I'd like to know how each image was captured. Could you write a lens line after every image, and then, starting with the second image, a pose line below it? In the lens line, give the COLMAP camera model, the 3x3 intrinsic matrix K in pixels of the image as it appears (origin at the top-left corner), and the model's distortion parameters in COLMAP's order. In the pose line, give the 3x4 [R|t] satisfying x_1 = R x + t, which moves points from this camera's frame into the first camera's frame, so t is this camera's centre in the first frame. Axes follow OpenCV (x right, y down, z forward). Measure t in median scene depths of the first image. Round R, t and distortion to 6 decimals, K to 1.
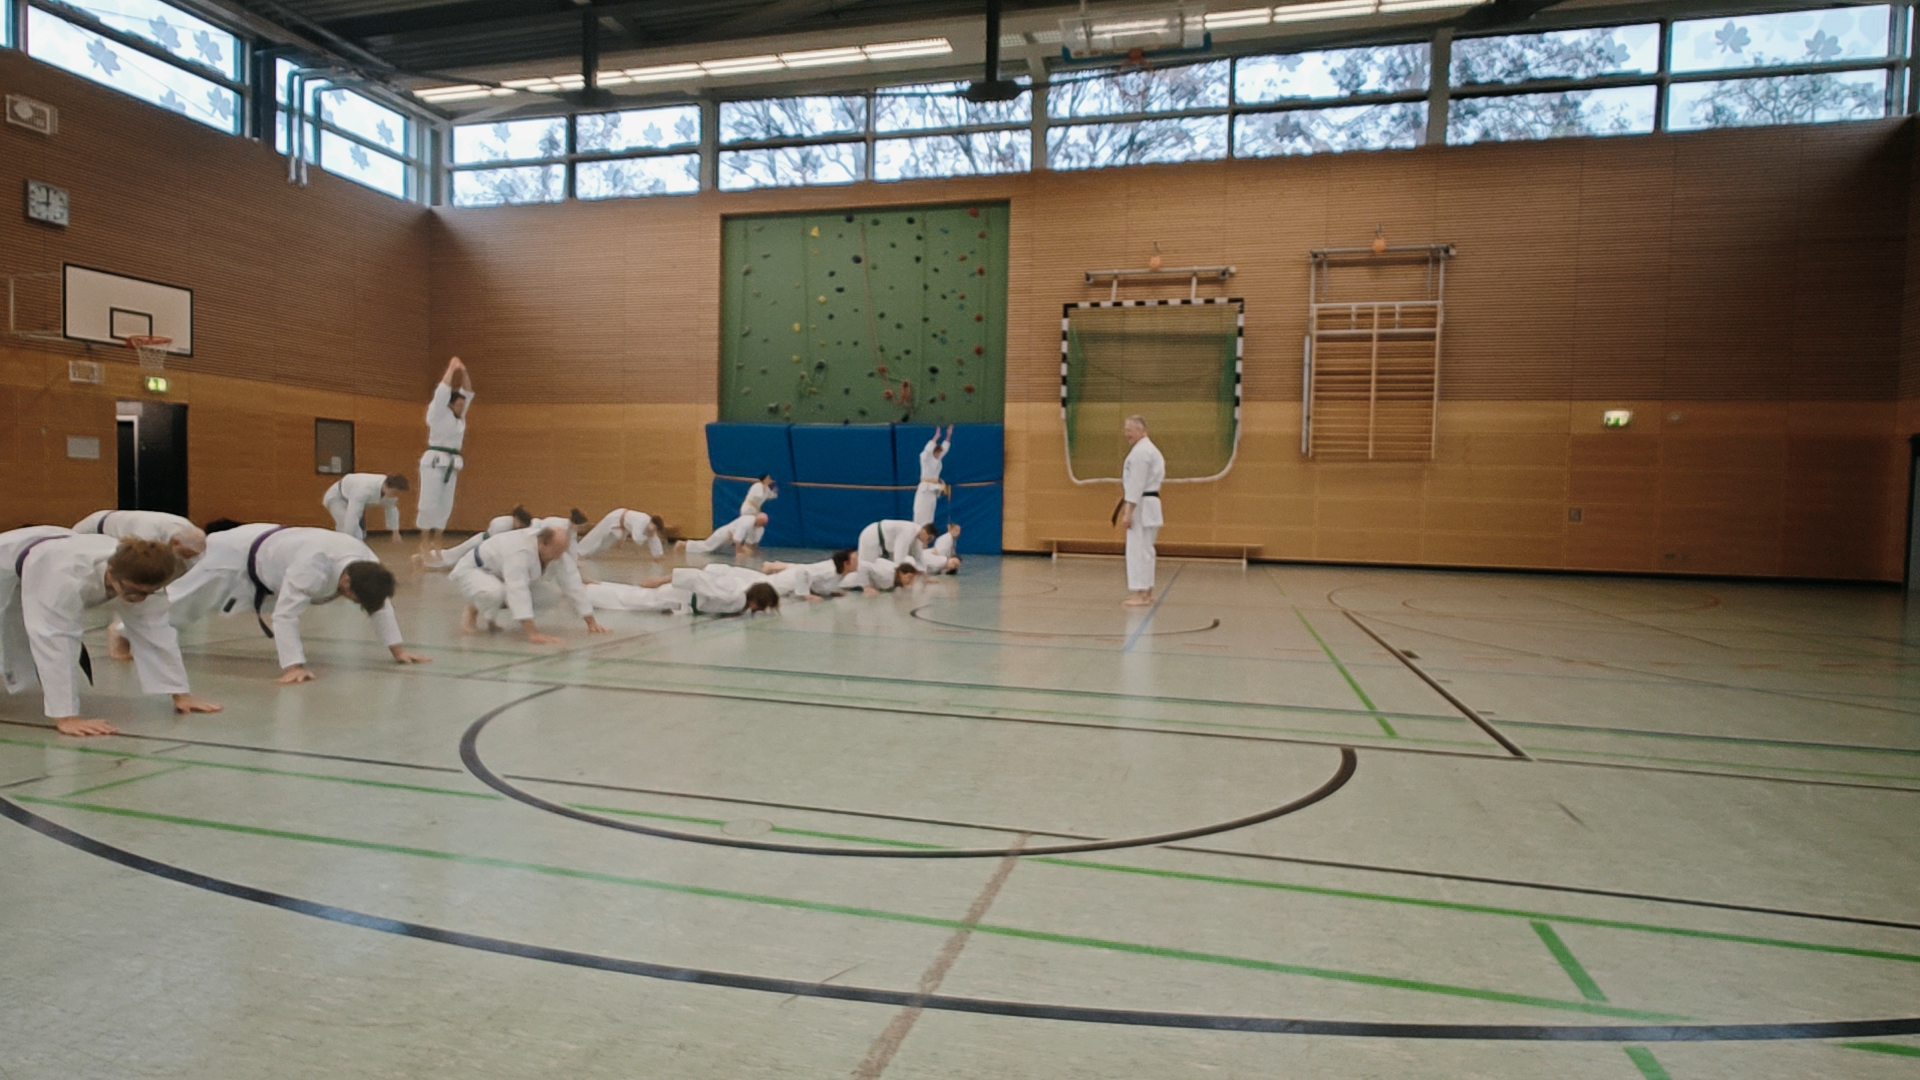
lens RADIAL K [[984.0, 0, 960.0], [0, 984.0, 540.0], [0, 0, 1]] dist [0.002755, -0.000854]
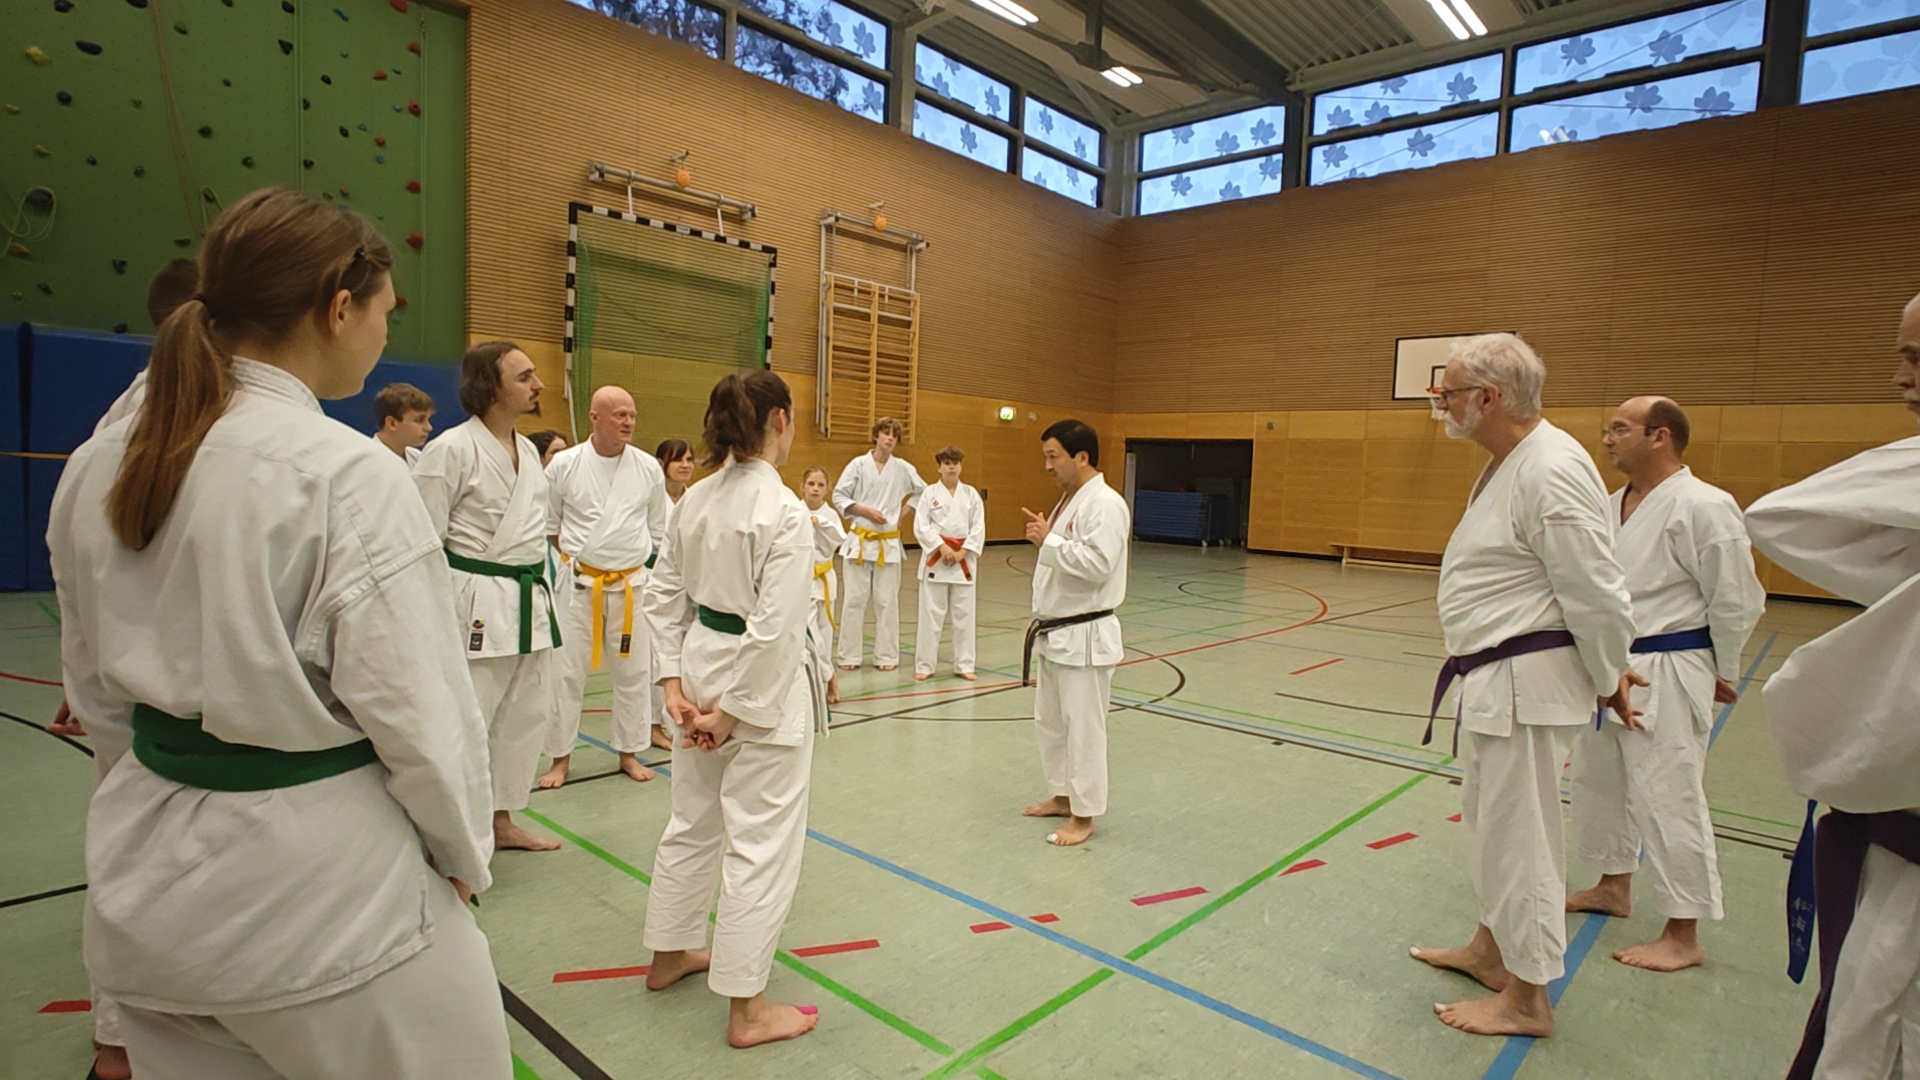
lens RADIAL K [[984.0, 0, 960.0], [0, 984.0, 540.0], [0, 0, 1]] dist [0.002755, -0.000854]
pose [[0.477527, -0.064738, 0.876229, -0.397421], [0.006704, 0.997521, 0.070046, -0.051272], [-0.878591, -0.027575, 0.476778, 0.437916]]
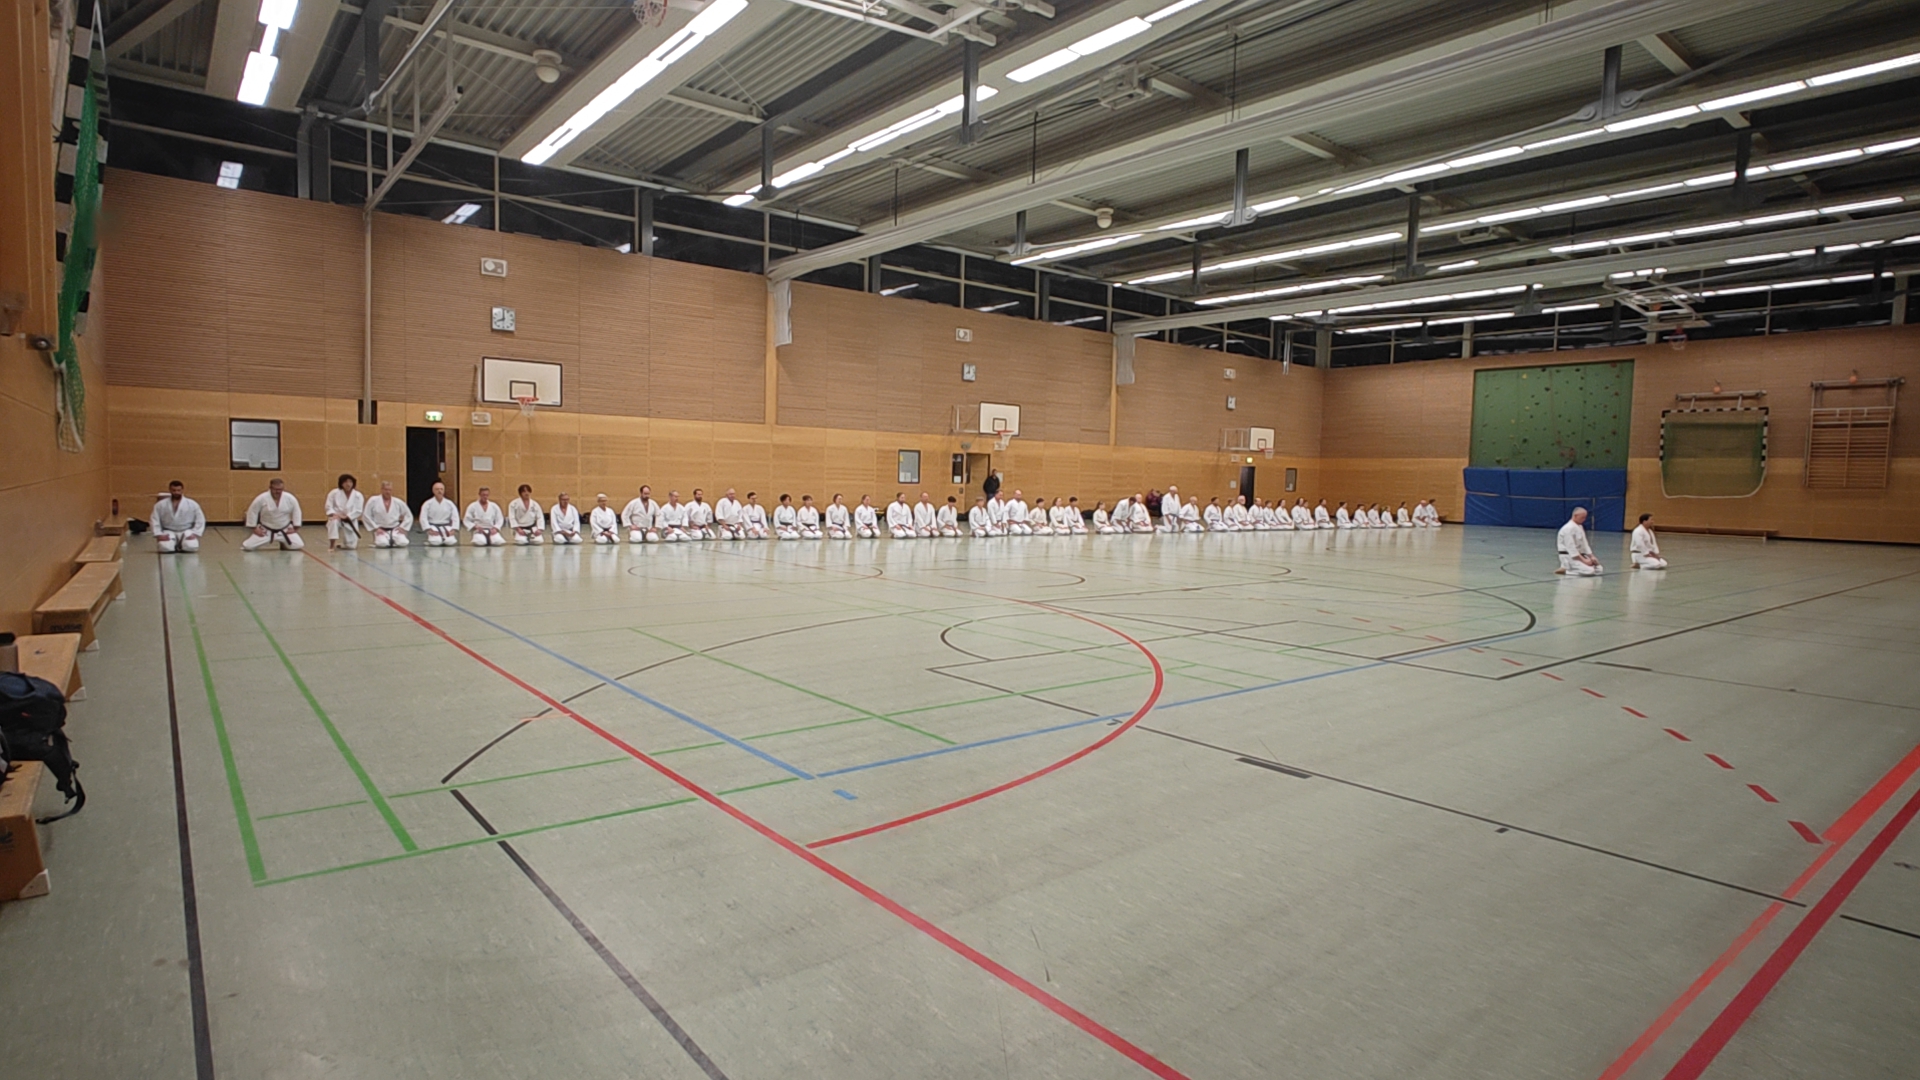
lens RADIAL K [[984.0, 0, 960.0], [0, 984.0, 540.0], [0, 0, 1]] dist [0.002755, -0.000854]
pose [[0.804001, 0.033841, -0.593664, 0.162110], [-0.026804, 0.999427, 0.020670, 0.028607], [0.594024, -0.000706, 0.804447, -1.588194]]
